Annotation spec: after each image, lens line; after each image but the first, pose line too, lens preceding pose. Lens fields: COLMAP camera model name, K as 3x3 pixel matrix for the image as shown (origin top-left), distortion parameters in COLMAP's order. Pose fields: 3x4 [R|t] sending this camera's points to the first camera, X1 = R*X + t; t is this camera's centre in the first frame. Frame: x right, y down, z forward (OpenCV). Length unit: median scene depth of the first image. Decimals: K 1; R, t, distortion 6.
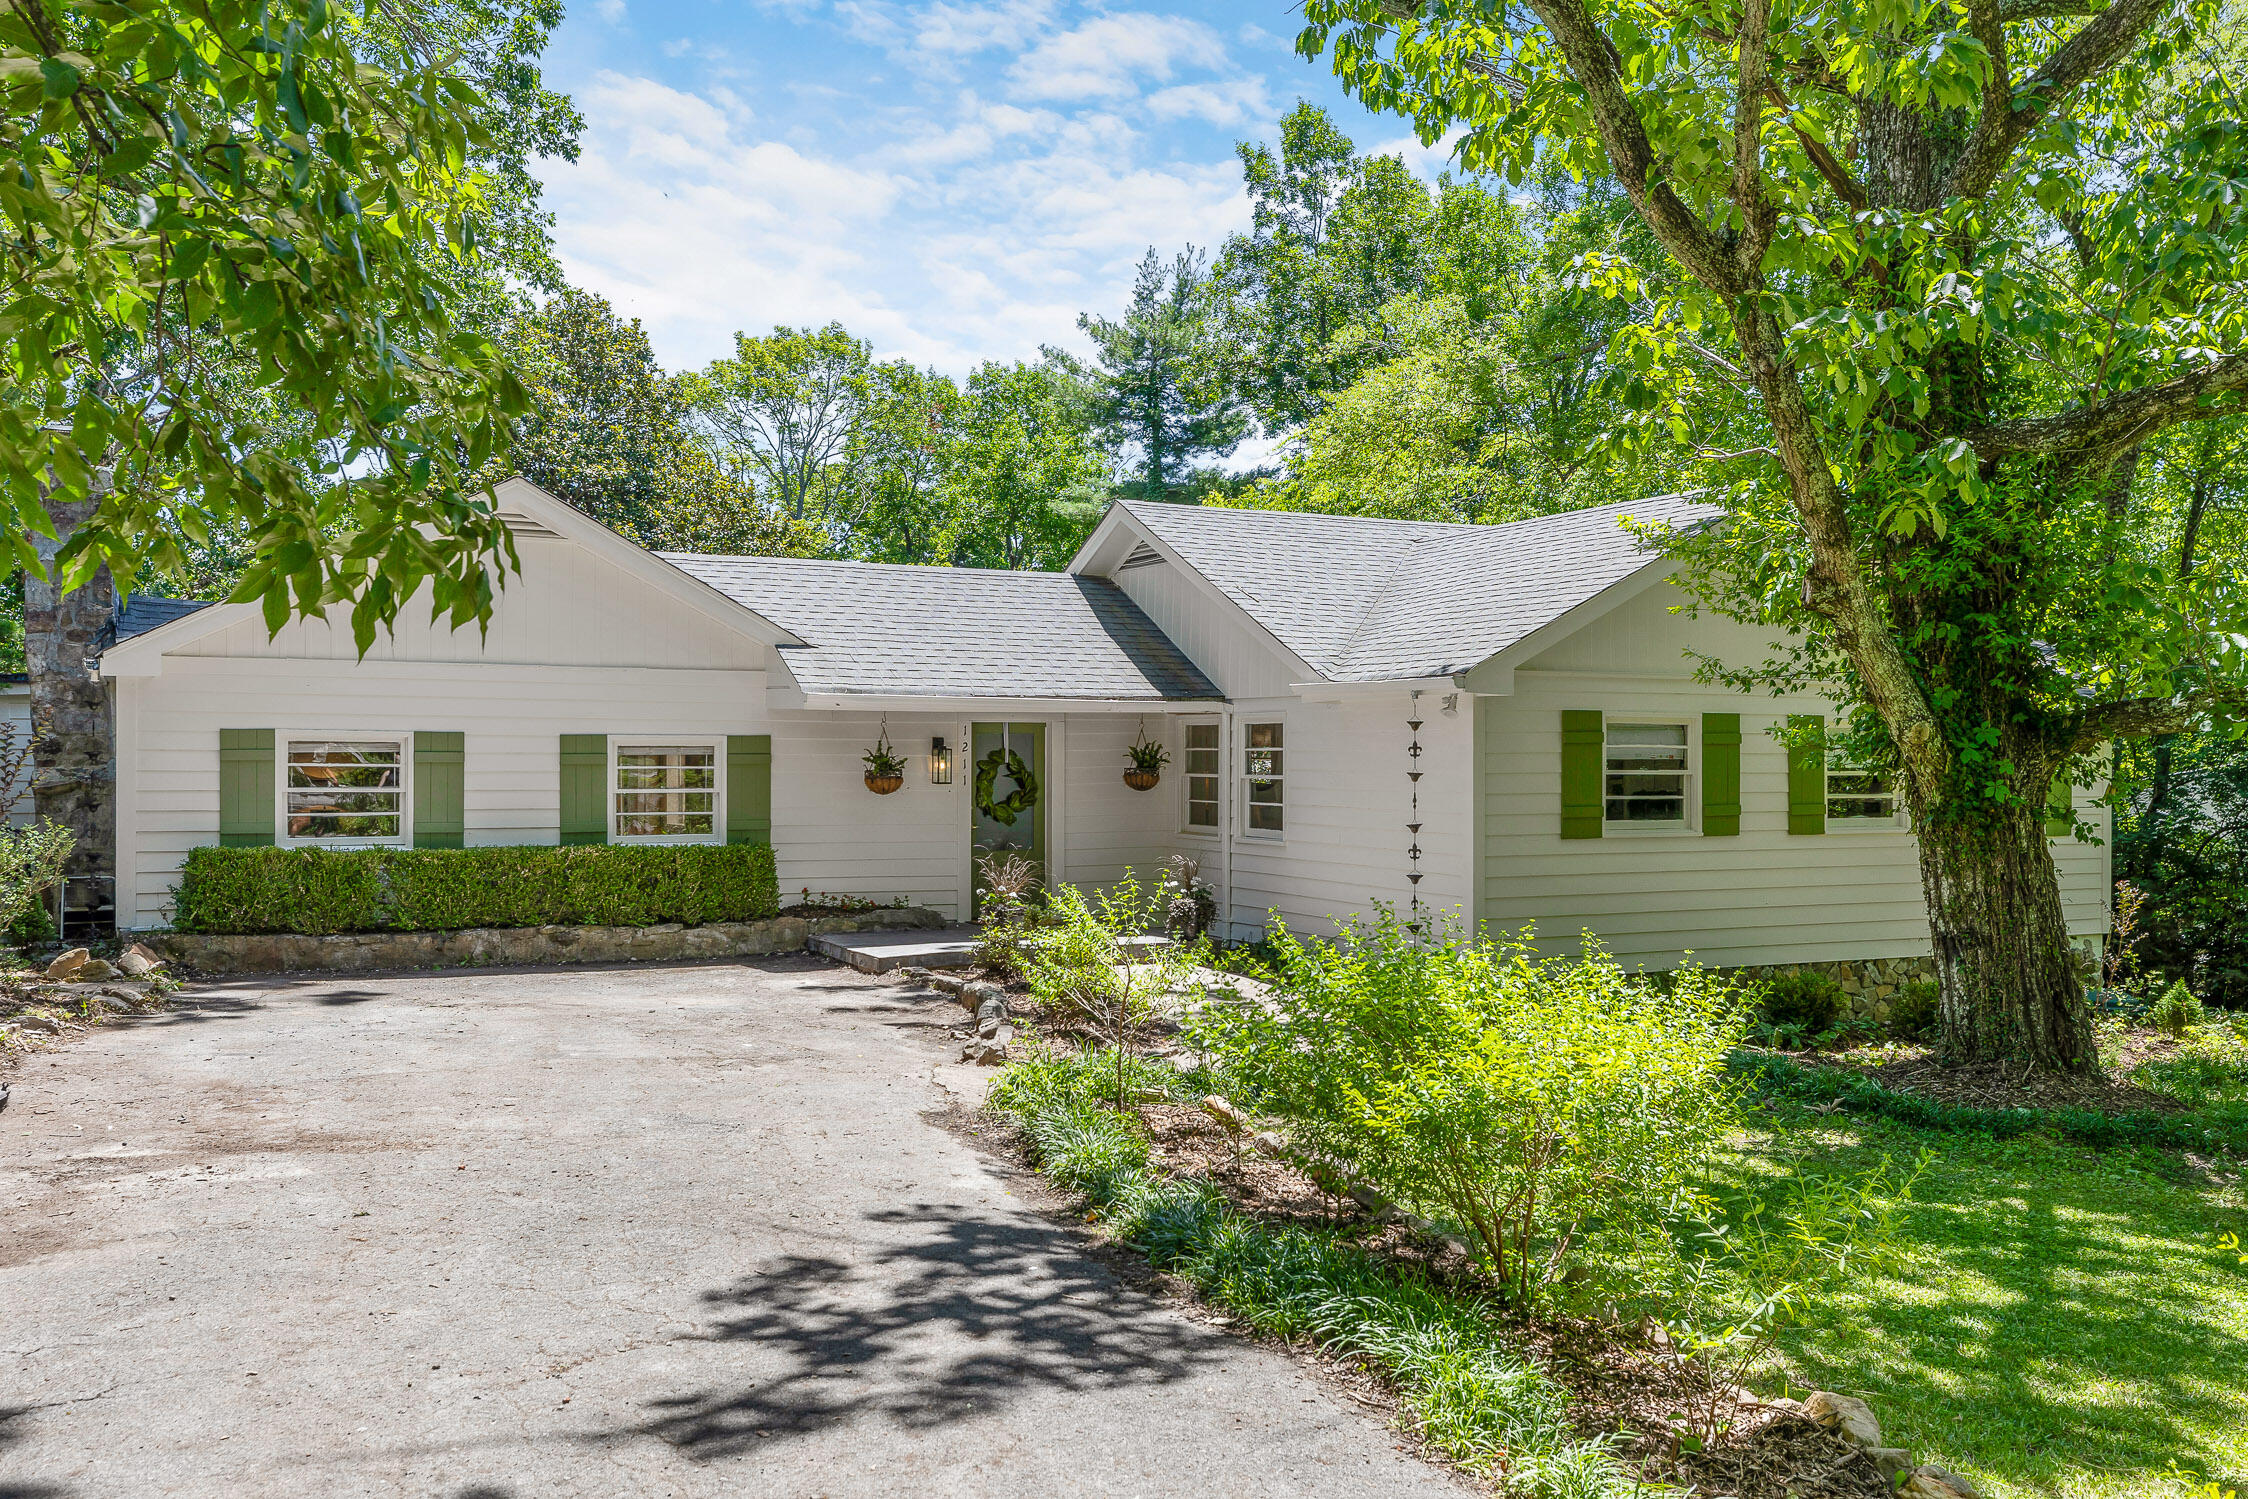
lens RADIAL K [[1995.6, 0, 1124.0], [0, 1995.6, 749.5], [0, 0, 1]] dist [0.011582, 0.004117]
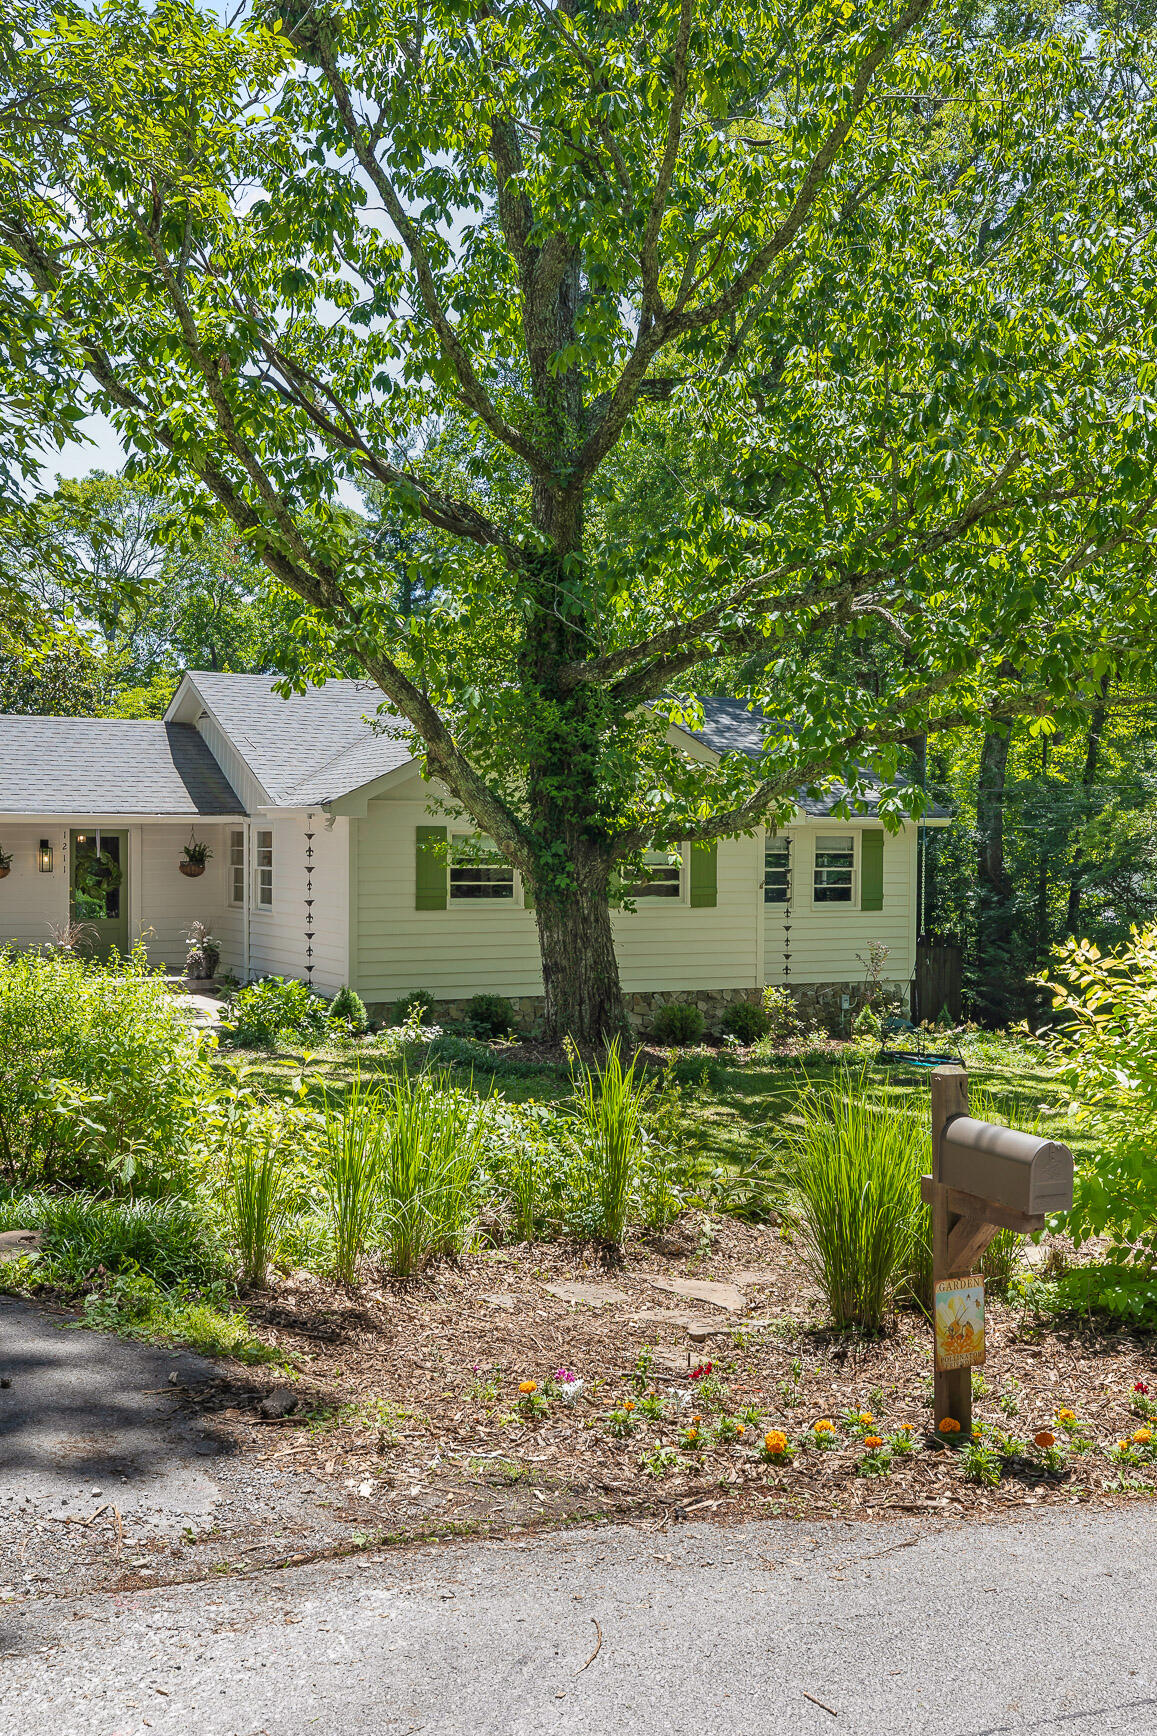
lens RADIAL K [[1906.0, 0, 578.5], [0, 1906.0, 868.0], [0, 0, 1]] dist [0.058950, 0.001123]
pose [[0.999655, 0.003024, 0.026092, 0.271932], [-0.003523, 0.999812, 0.019070, -0.014158], [-0.026030, -0.019156, 0.999478, -0.413380]]
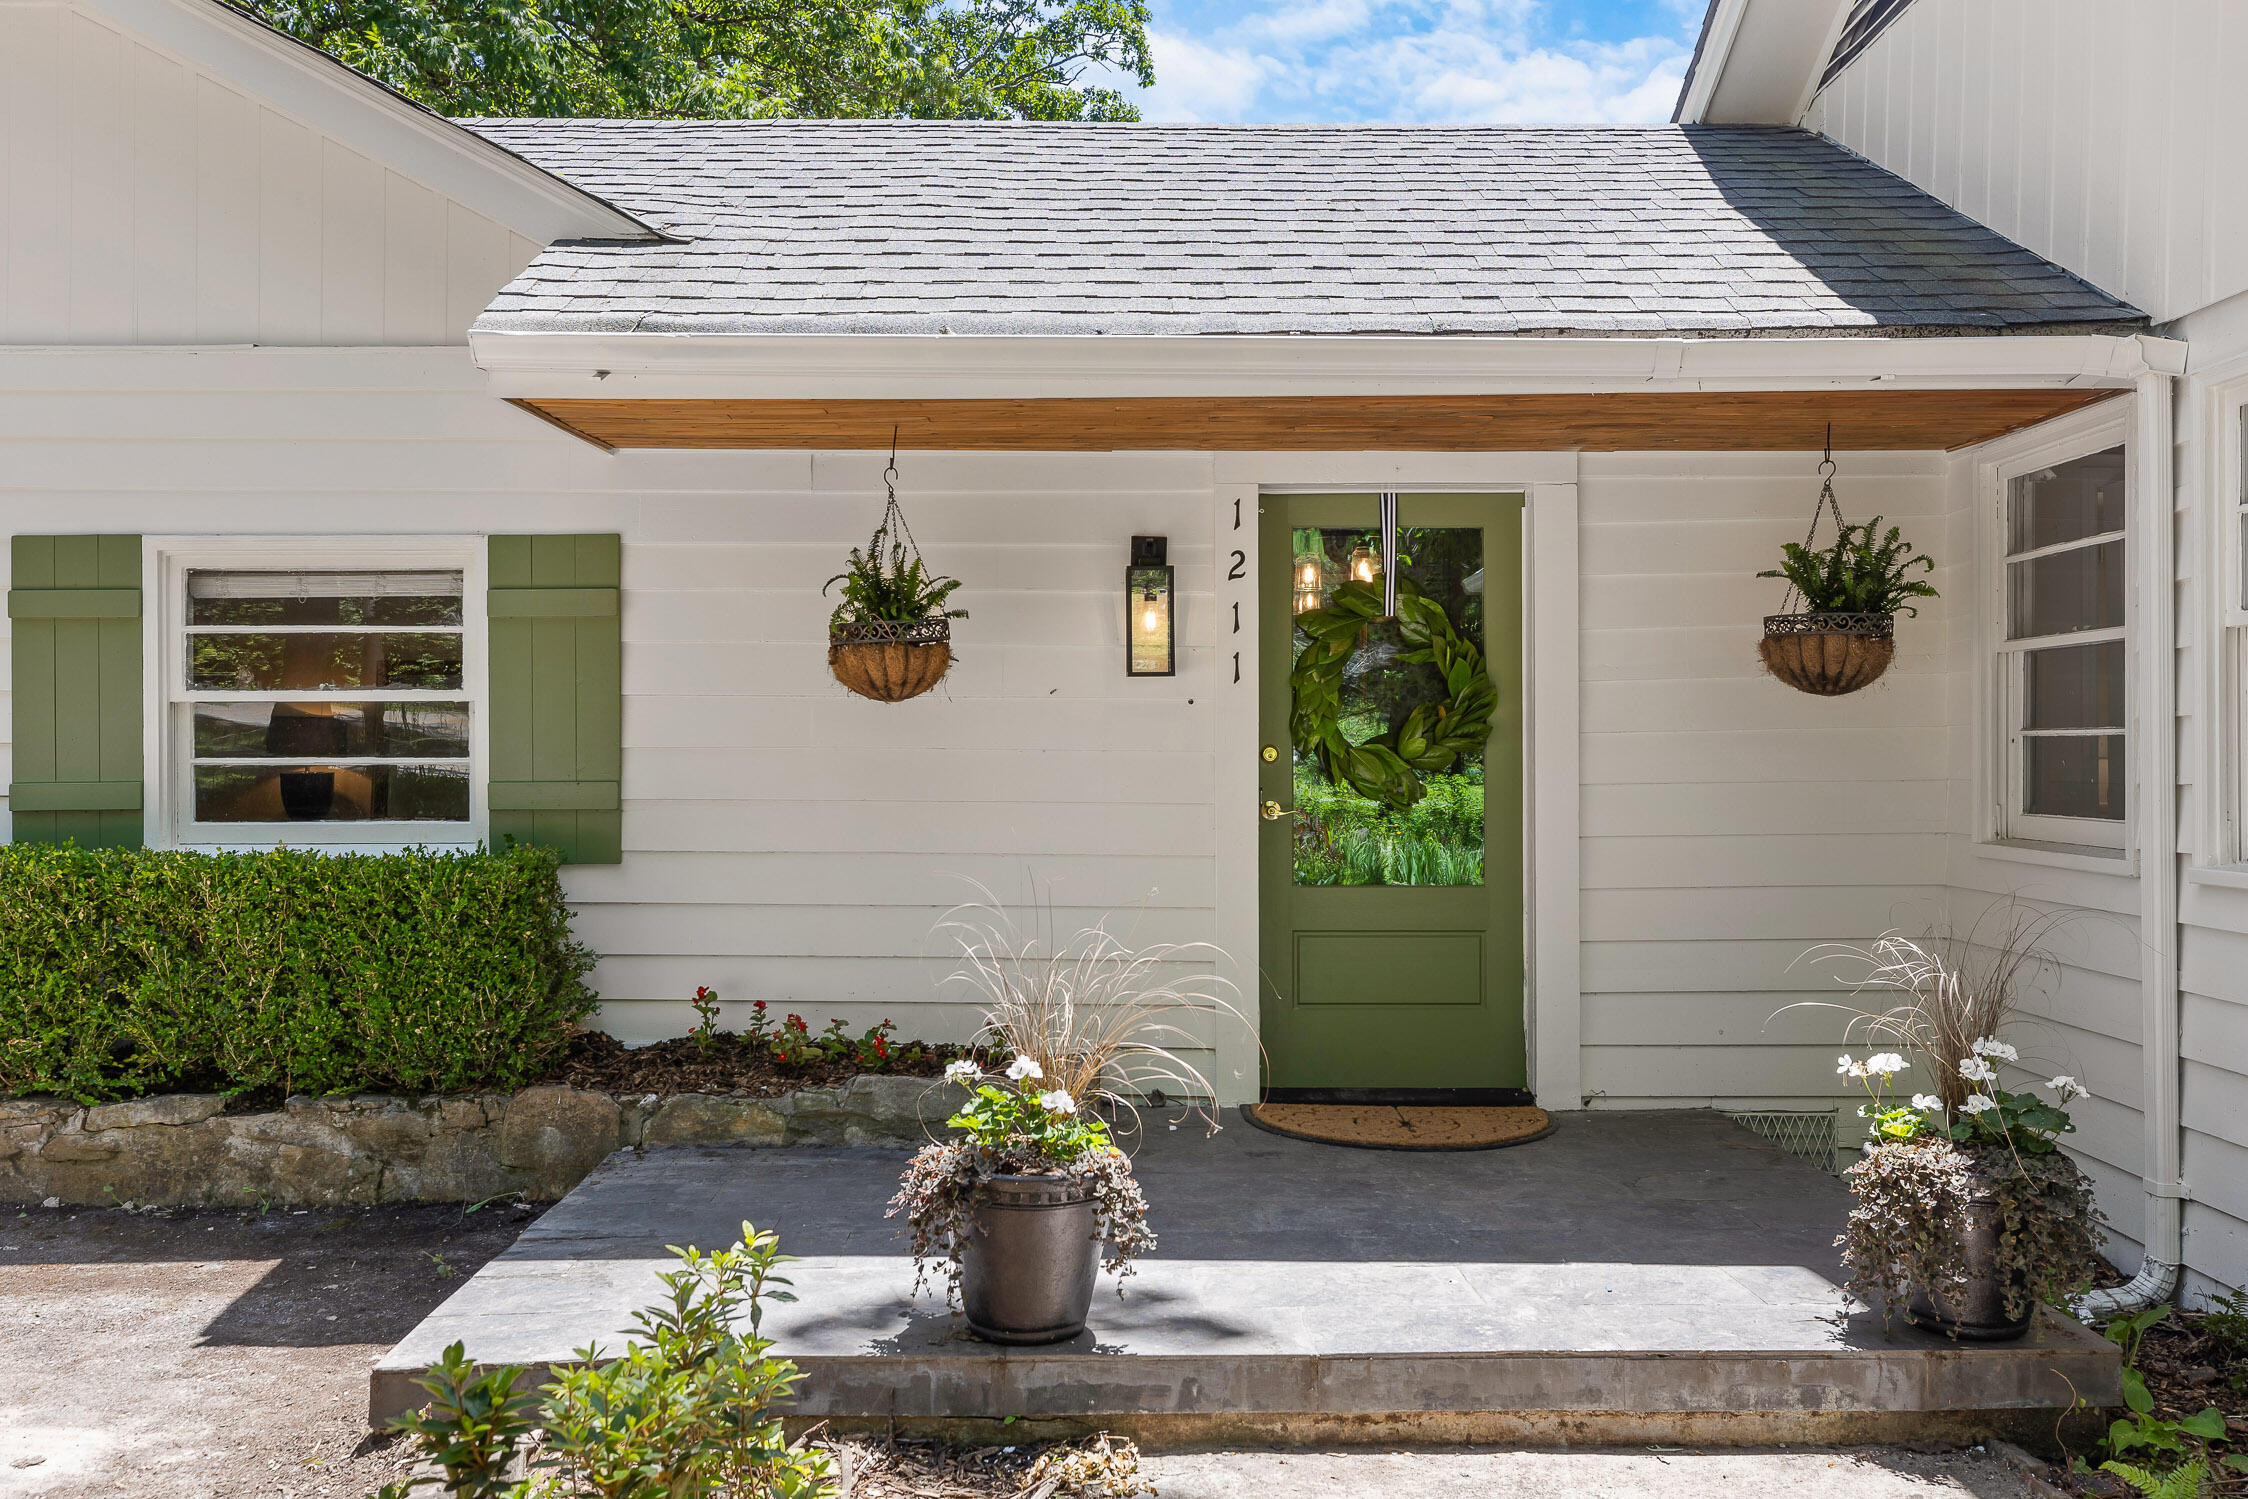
lens RADIAL K [[1881.7, 0, 1124.0], [0, 1881.7, 749.5], [0, 0, 1]] dist [-0.000254, -0.004183]
pose [[0.891443, -0.004461, -0.453111, 0.045115], [0.004108, 0.999990, -0.001764, 0.031351], [0.453115, -0.000289, 0.891452, 0.770235]]
